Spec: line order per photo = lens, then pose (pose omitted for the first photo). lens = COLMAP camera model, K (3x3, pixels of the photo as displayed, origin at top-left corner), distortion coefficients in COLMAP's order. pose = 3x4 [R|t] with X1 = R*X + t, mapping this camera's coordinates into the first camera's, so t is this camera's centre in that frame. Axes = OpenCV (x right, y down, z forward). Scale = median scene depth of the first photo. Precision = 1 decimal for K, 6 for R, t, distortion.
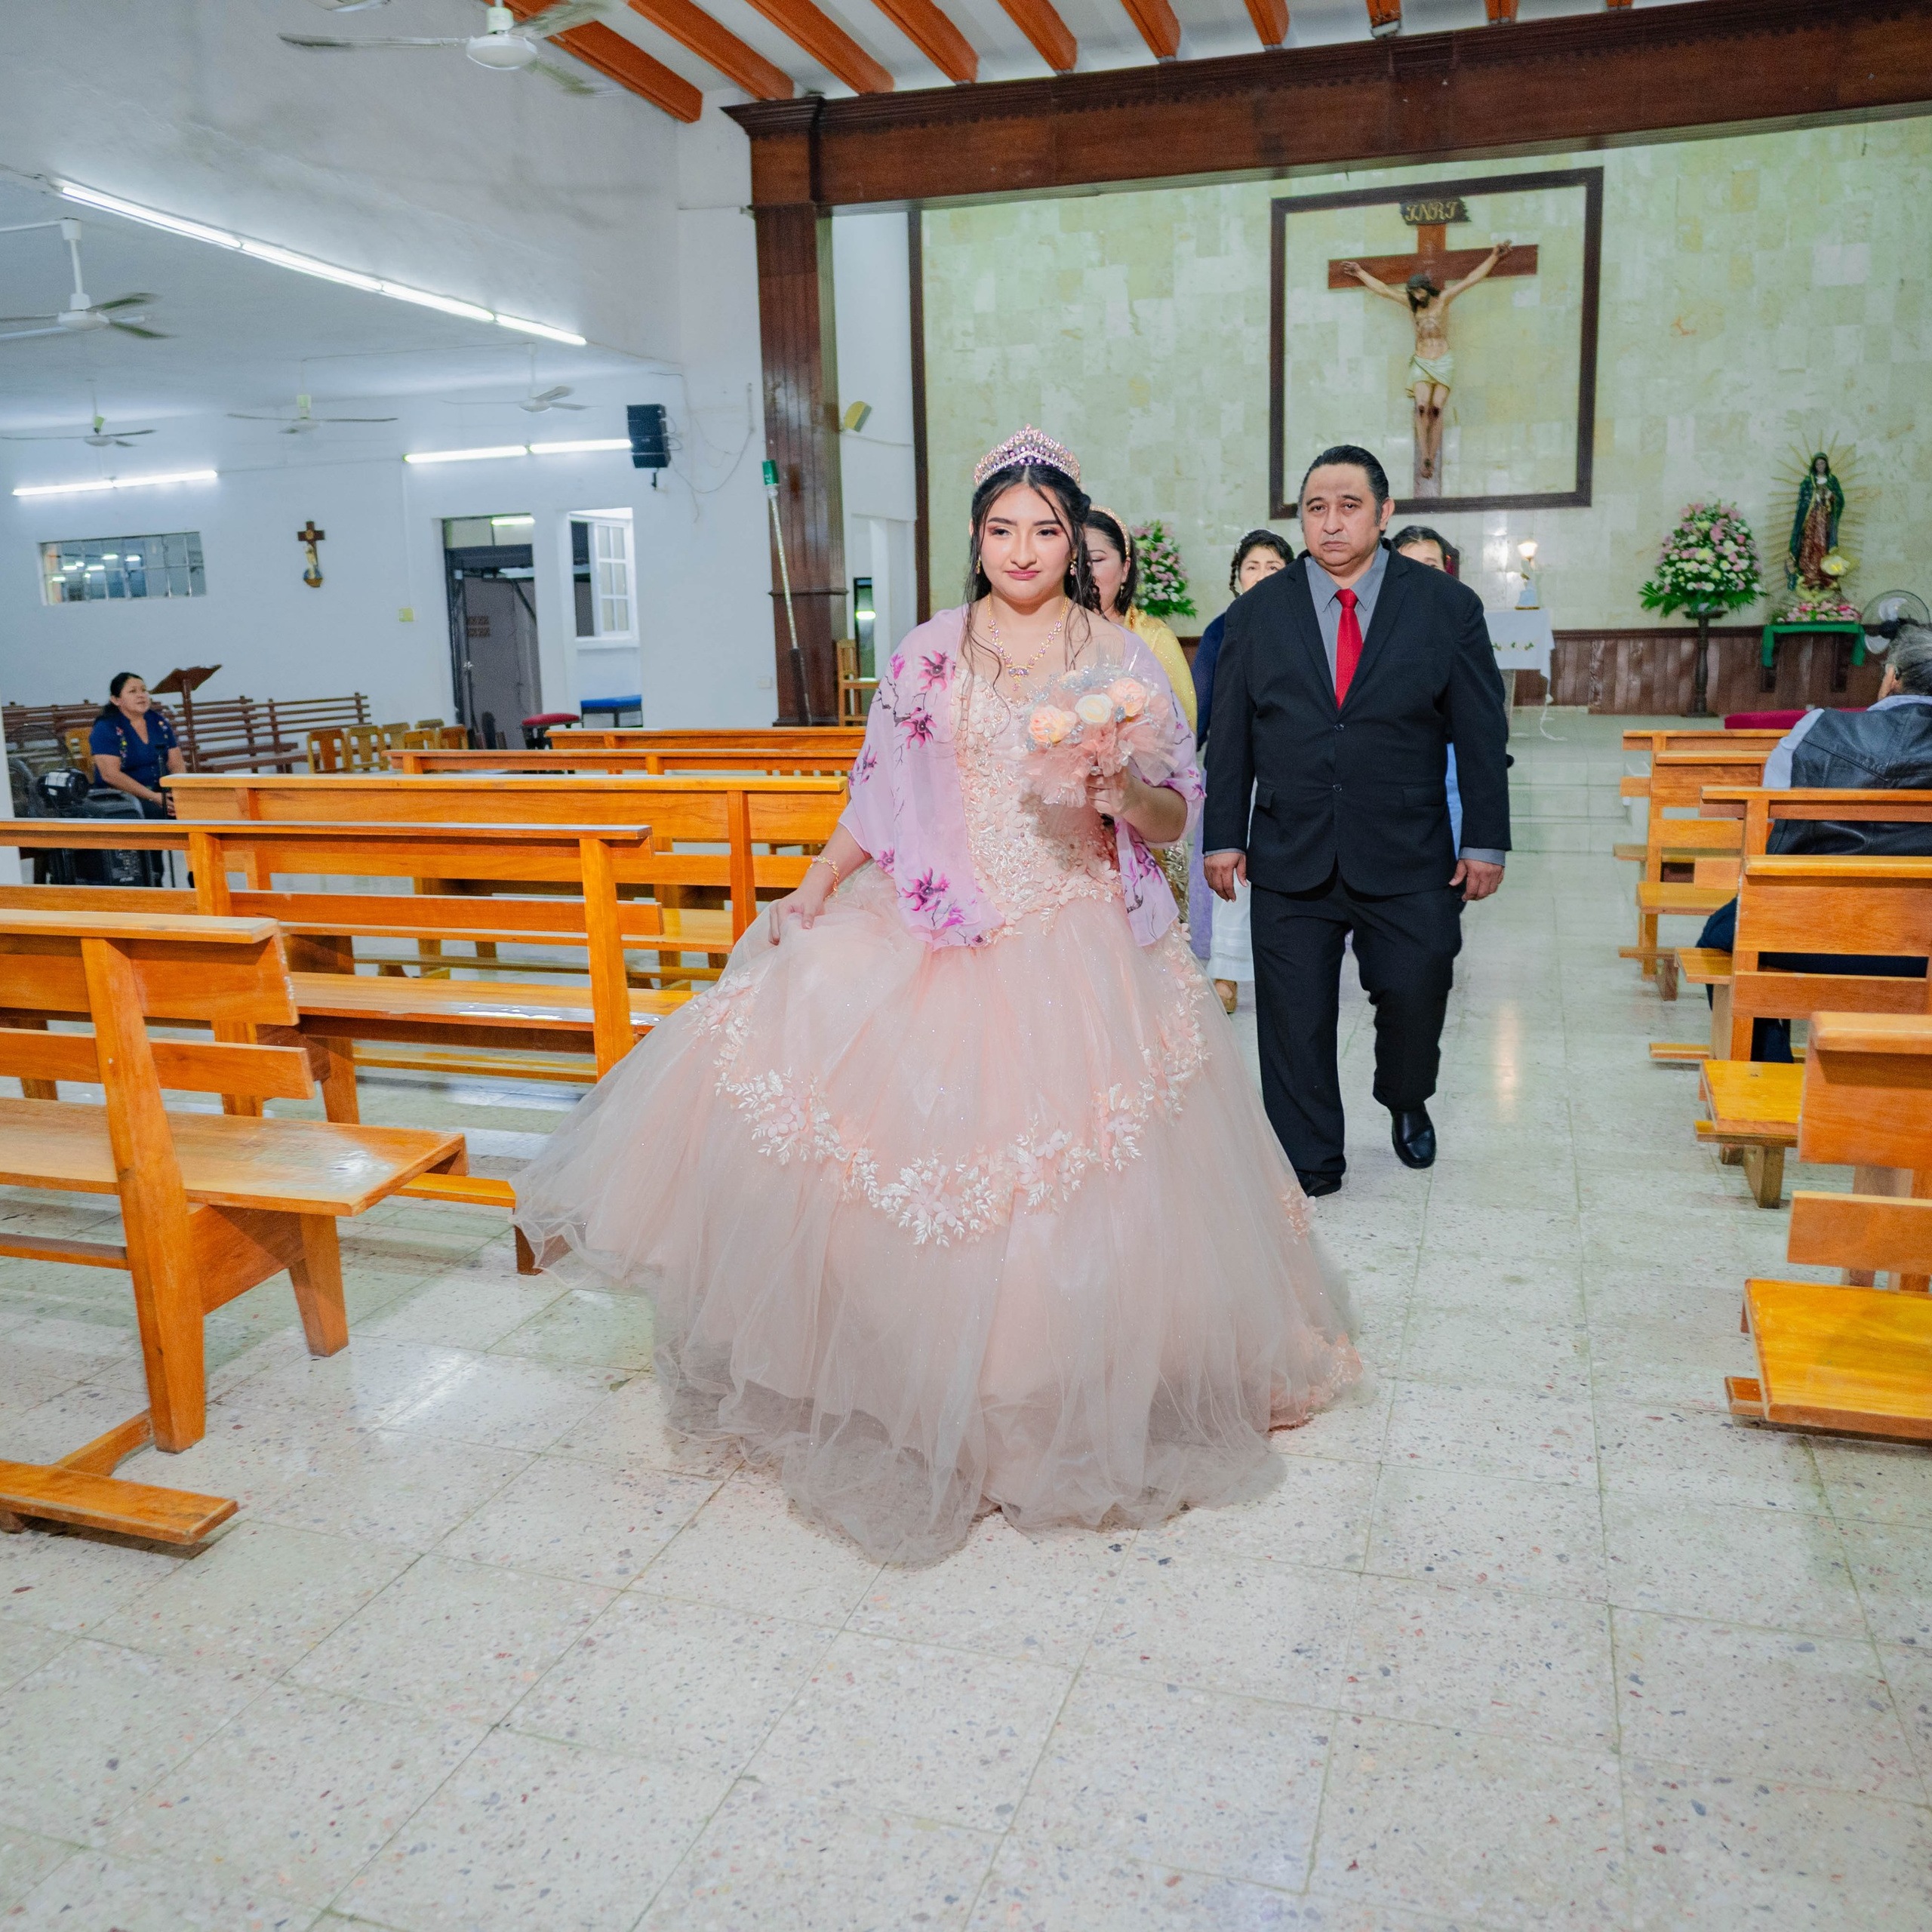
lens RADIAL K [[1703.0, 0, 947.4], [0, 1703.0, 975.2], [0, 0, 1]] dist [-0.063589, 0.047494]
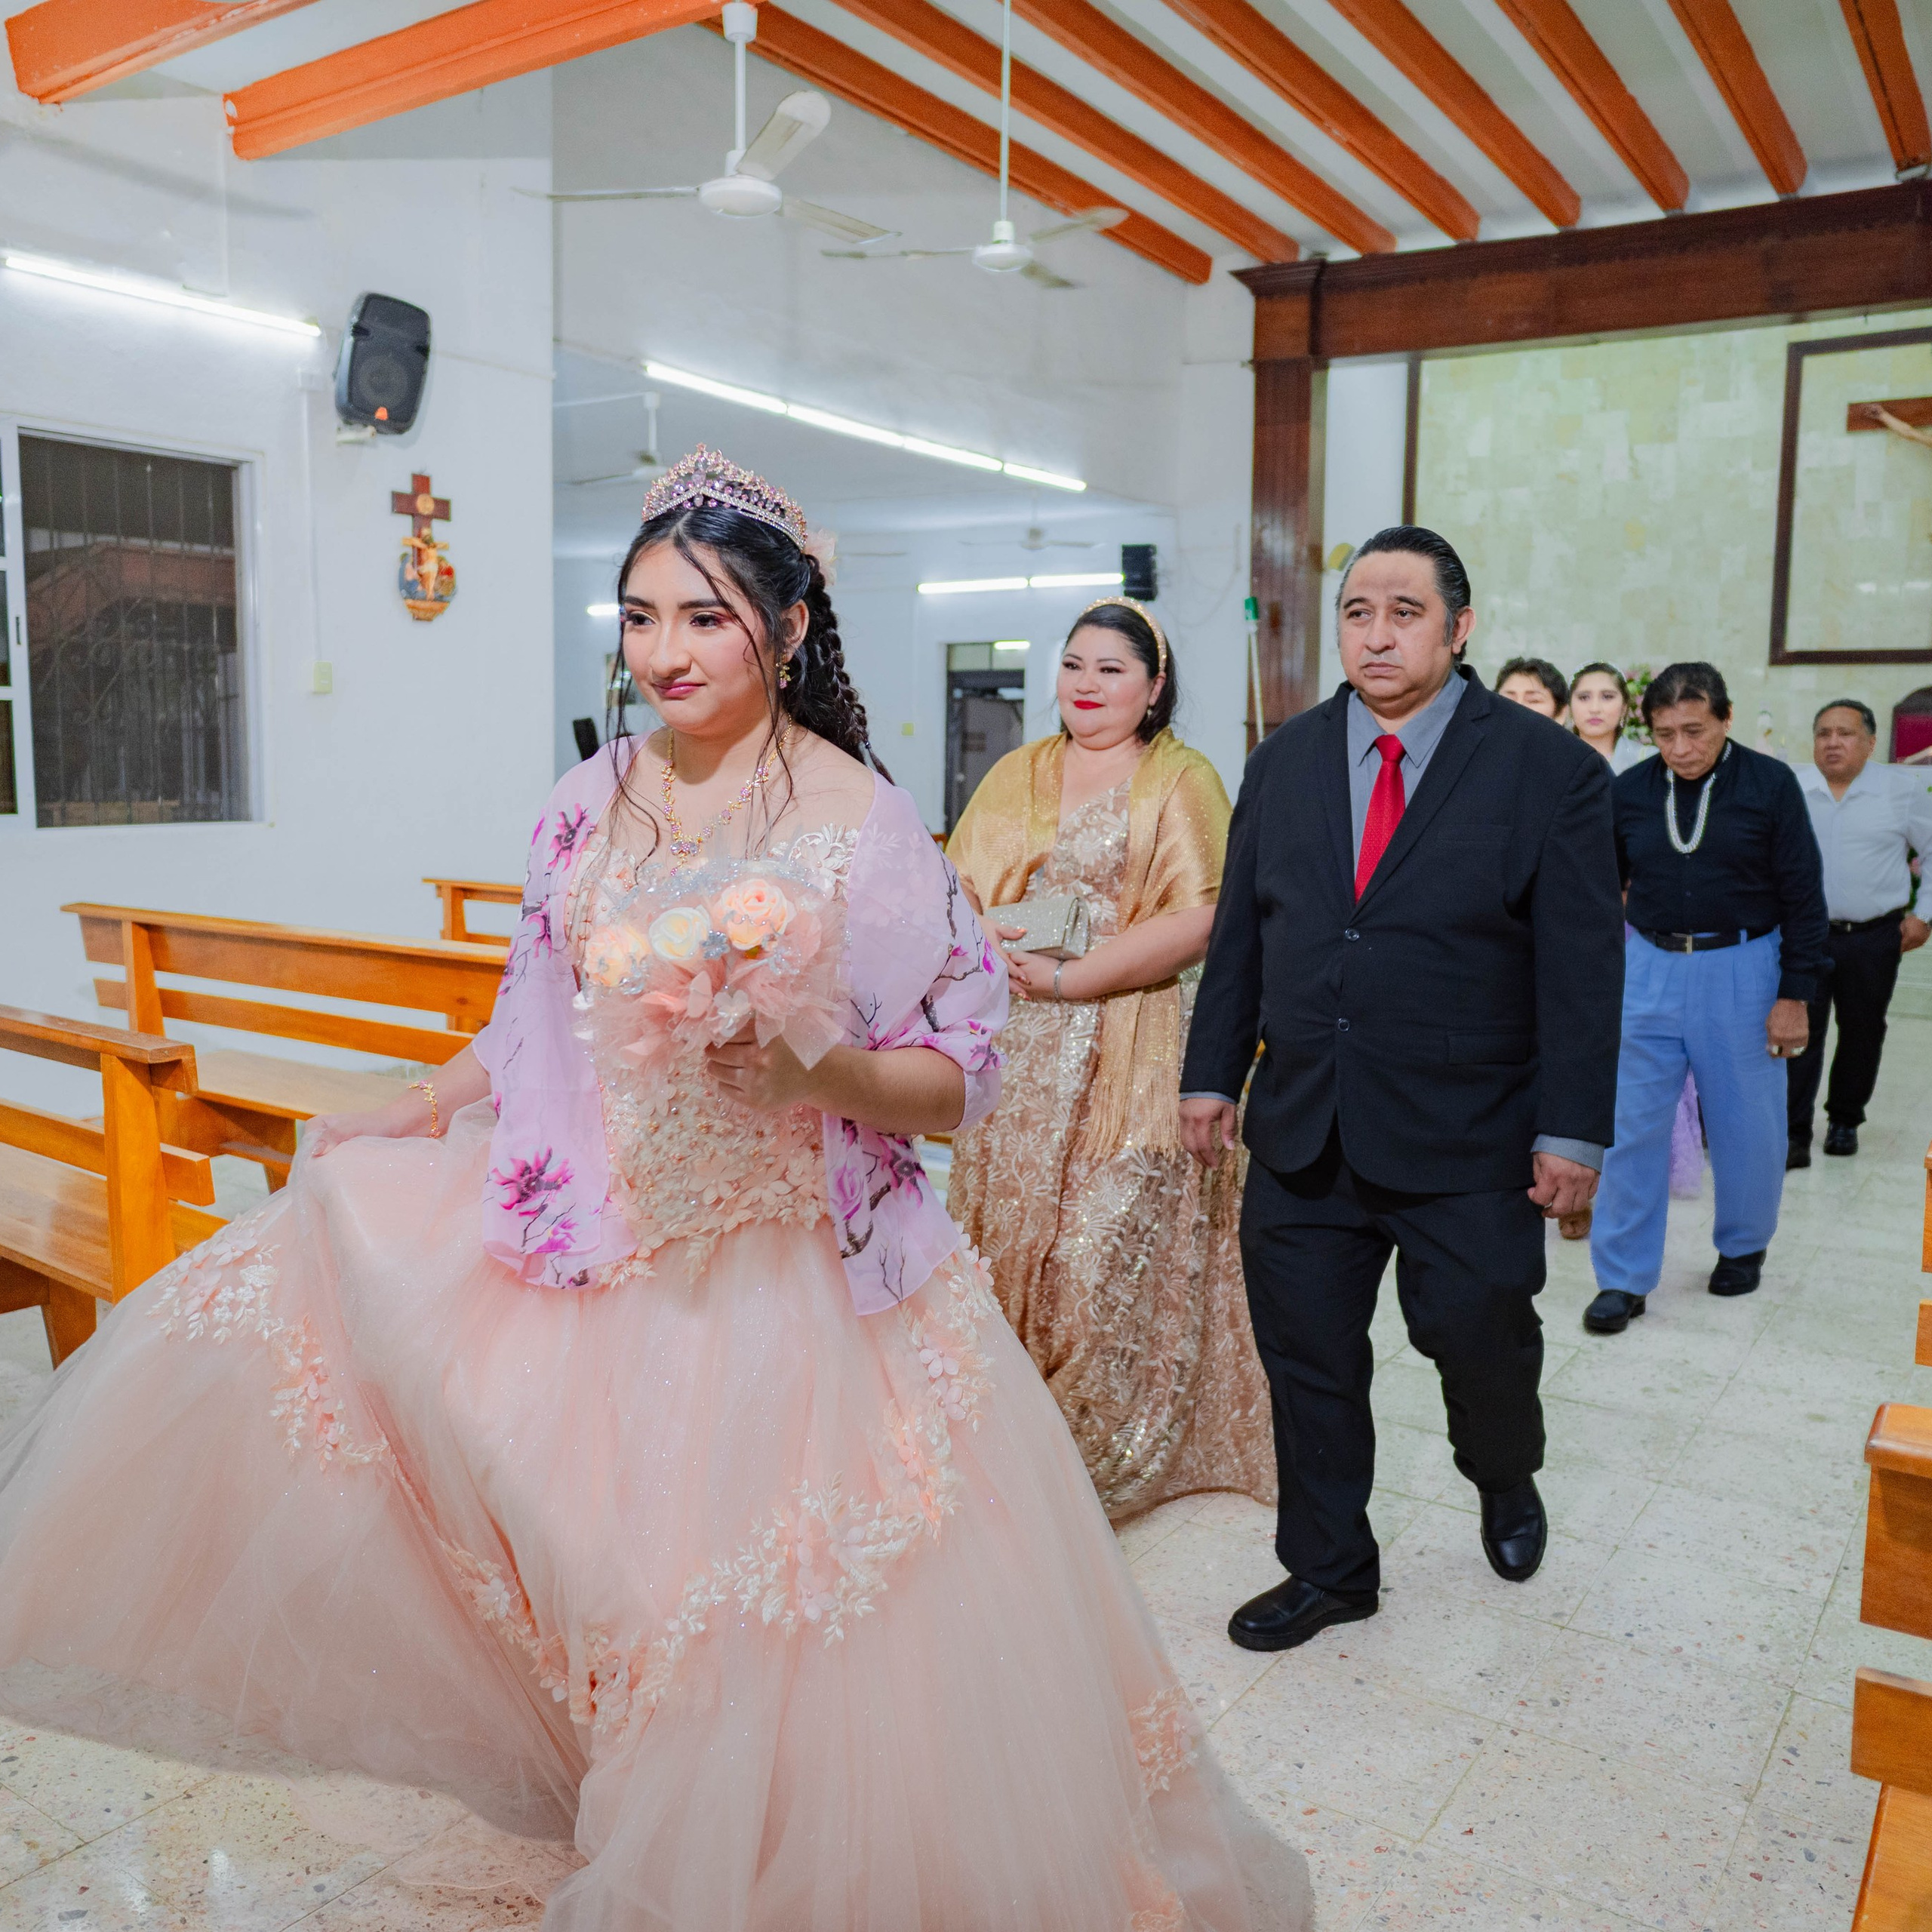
lens RADIAL K [[1707.6, 0, 953.7], [0, 1707.6, 951.4], [0, 0, 1]] dist [-0.061594, 0.045947]
pose [[0.958799, 0.070108, -0.275298, 0.022678], [-0.093245, 0.993047, -0.071859, 0.005251], [0.268346, 0.094568, 0.958670, -0.033932]]
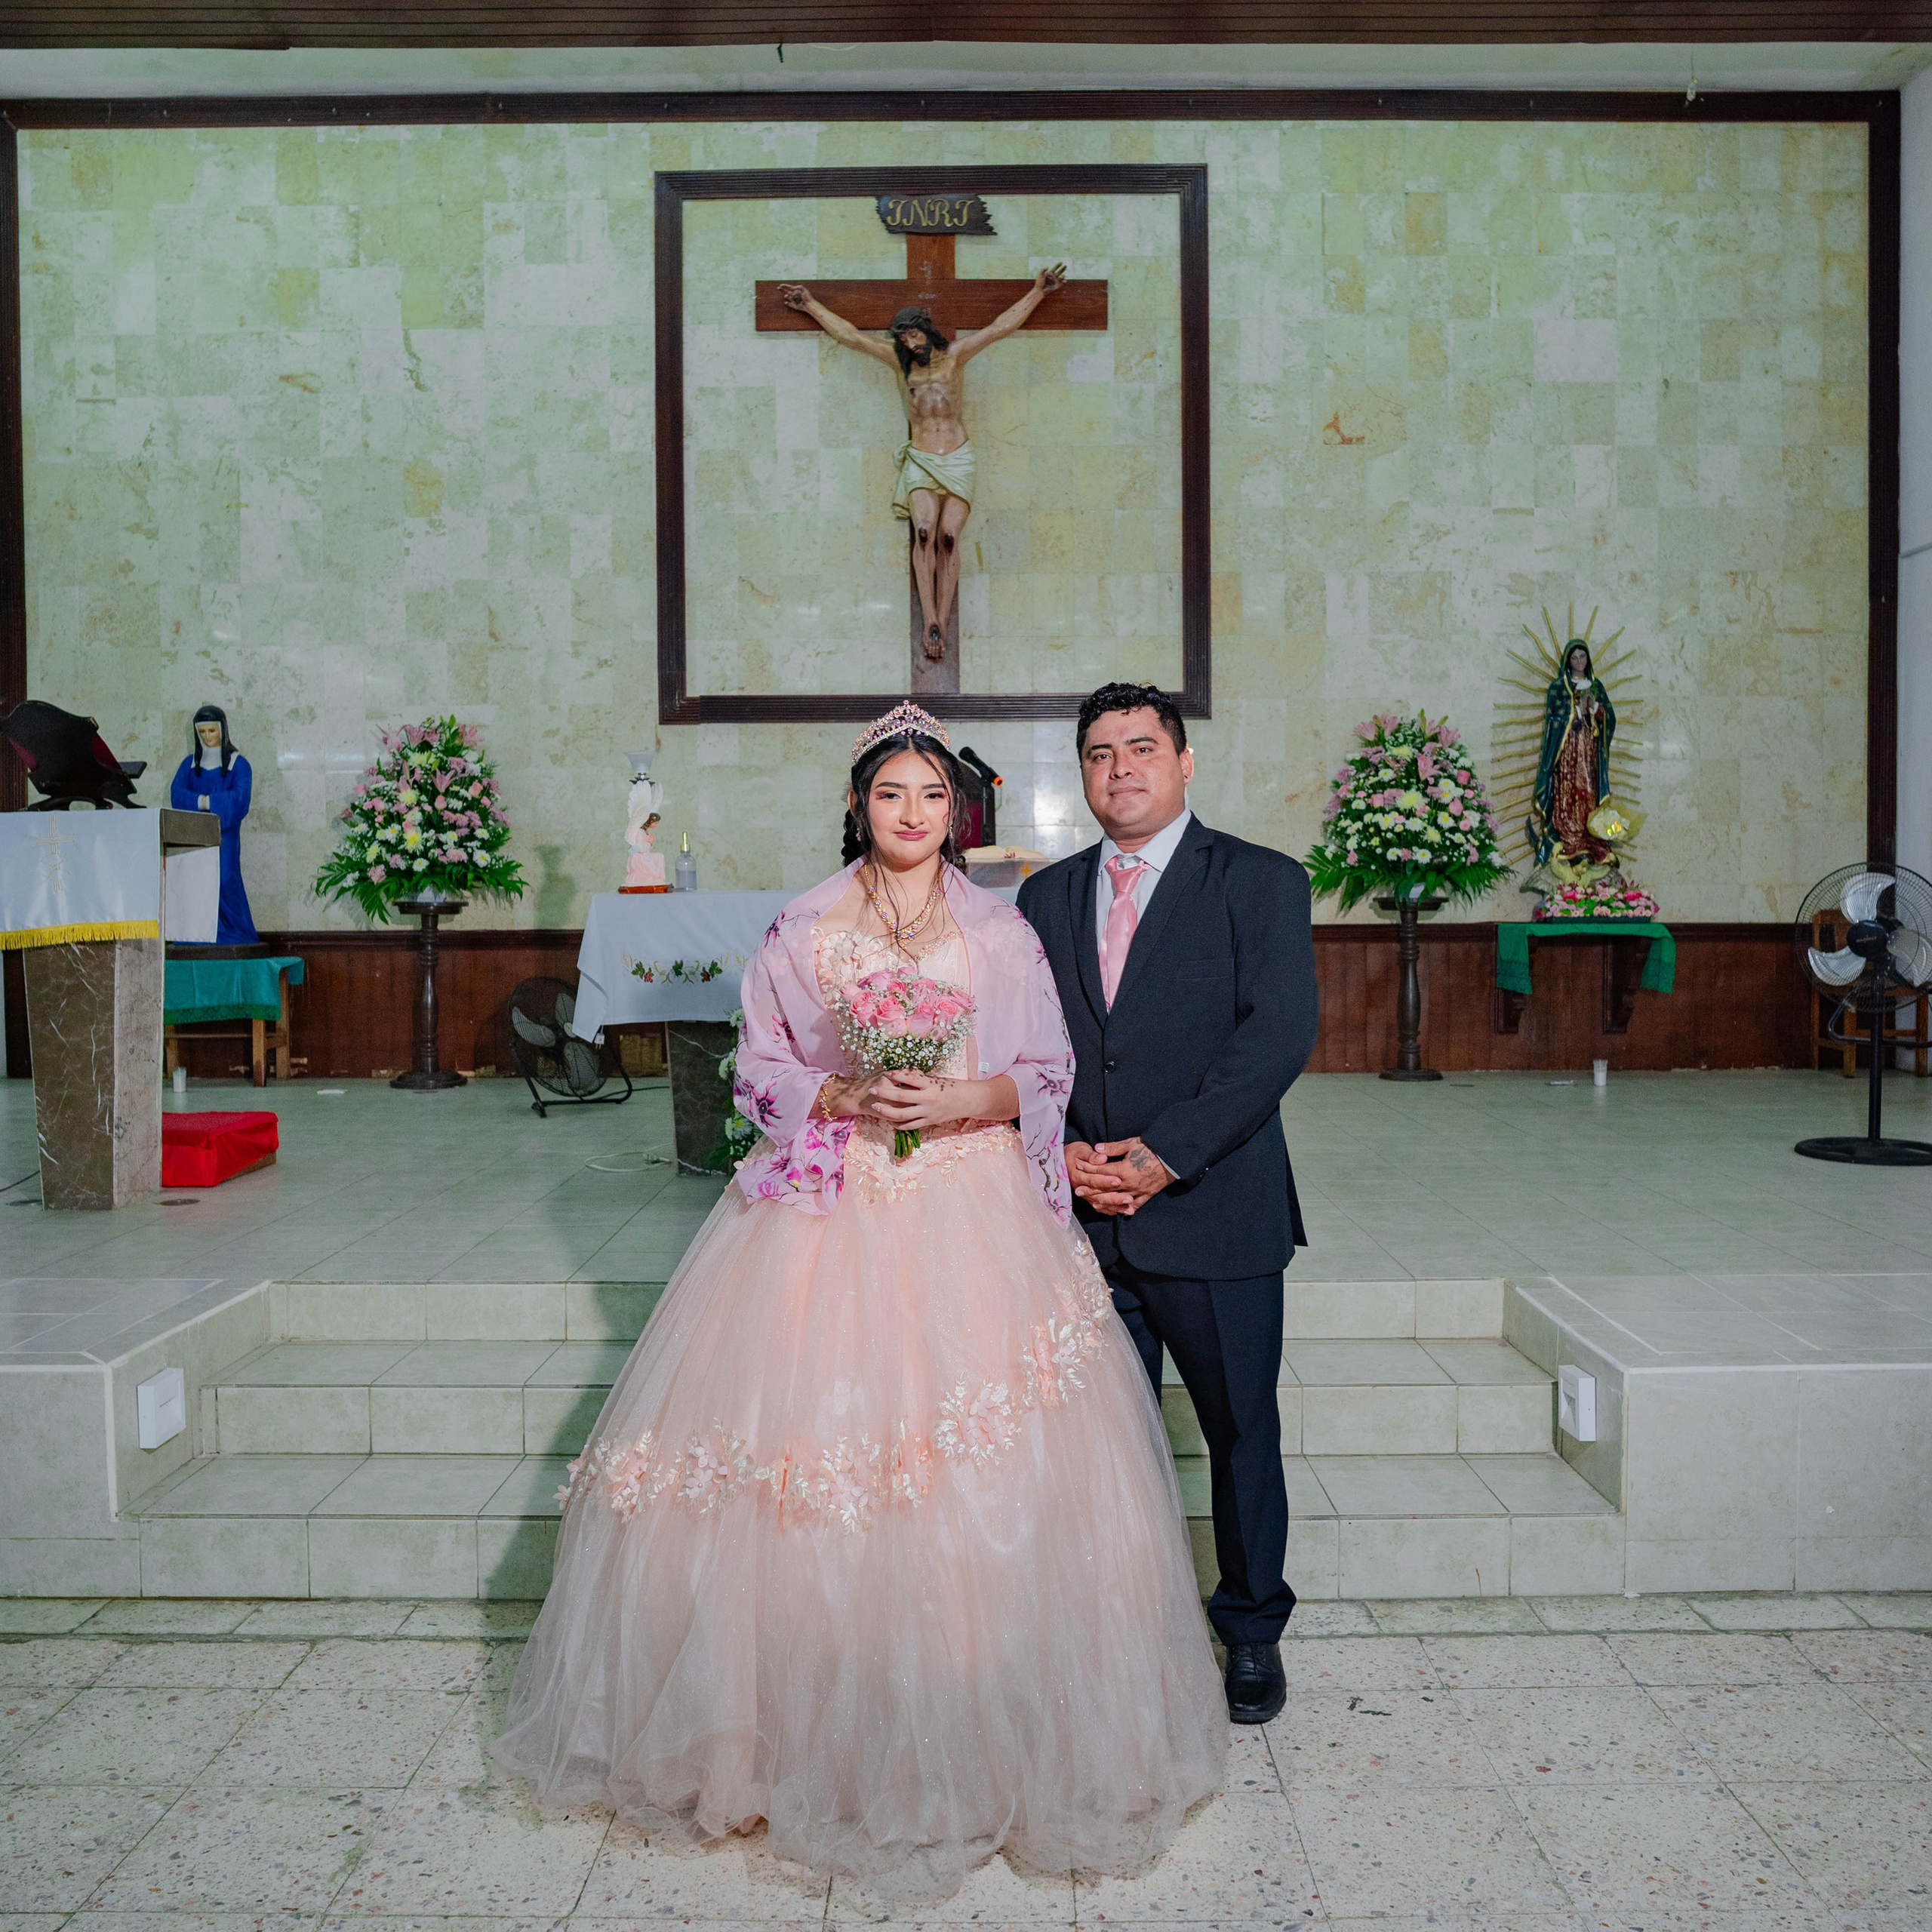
lens RADIAL K [[1768.8, 0, 971.6], [0, 1768.8, 965.4], [0, 0, 1]] dist [-0.061852, 0.044554]
pose [[0.950641, 0.008017, 0.310190, 0.119442], [0.044375, 0.985878, -0.161478, -0.102738], [-0.307104, 0.167272, 0.936860, 0.484327]]
